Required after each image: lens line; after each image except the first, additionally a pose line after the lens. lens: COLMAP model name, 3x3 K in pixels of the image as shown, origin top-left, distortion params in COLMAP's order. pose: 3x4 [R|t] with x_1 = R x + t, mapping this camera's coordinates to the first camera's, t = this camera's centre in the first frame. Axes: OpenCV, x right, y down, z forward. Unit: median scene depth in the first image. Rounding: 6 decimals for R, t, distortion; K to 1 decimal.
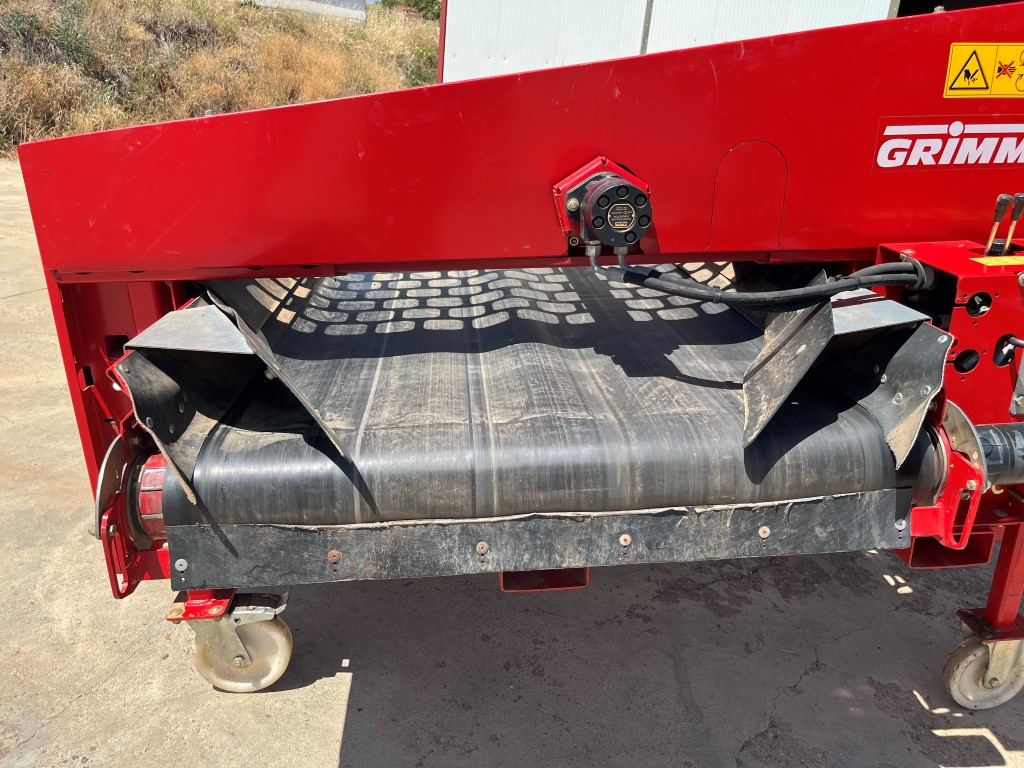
lens RADIAL K [[773.9, 0, 512.0], [0, 773.9, 384.0], [0, 0, 1]] dist [0.052200, -0.078750]
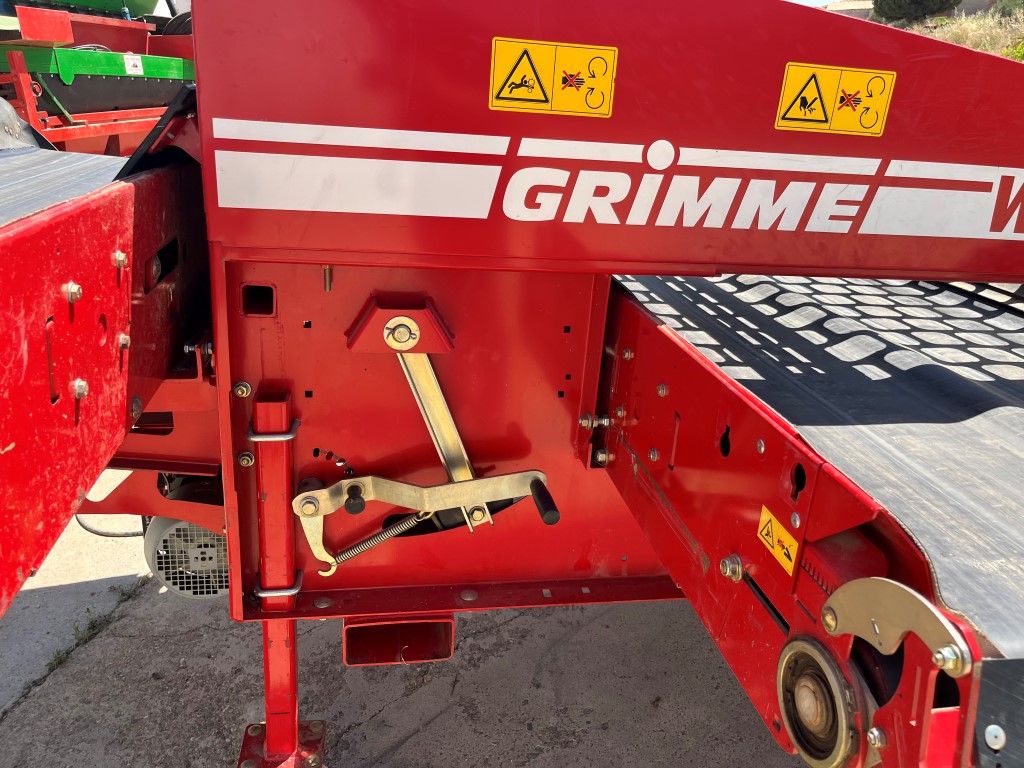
lens RADIAL K [[773.9, 0, 512.0], [0, 773.9, 384.0], [0, 0, 1]] dist [0.052200, -0.078750]
pose [[0.990379, 0.044658, 0.130980, 0.187954], [-0.042685, 0.998929, -0.017832, -0.075405], [-0.131636, 0.012070, 0.991225, 0.233553]]
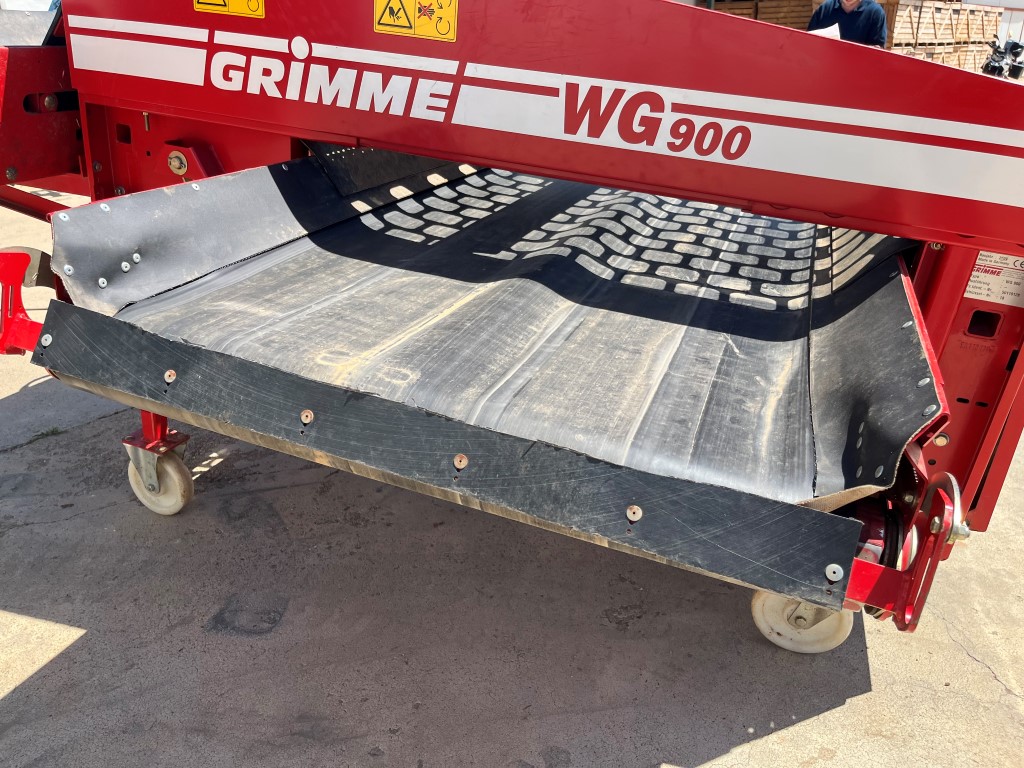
lens RADIAL K [[773.9, 0, 512.0], [0, 773.9, 384.0], [0, 0, 1]] dist [0.052200, -0.078750]
pose [[0.913345, 0.264787, -0.309337, 0.466127], [-0.245758, 0.964190, 0.099707, -0.069298], [0.324661, -0.015044, 0.945711, 0.179410]]
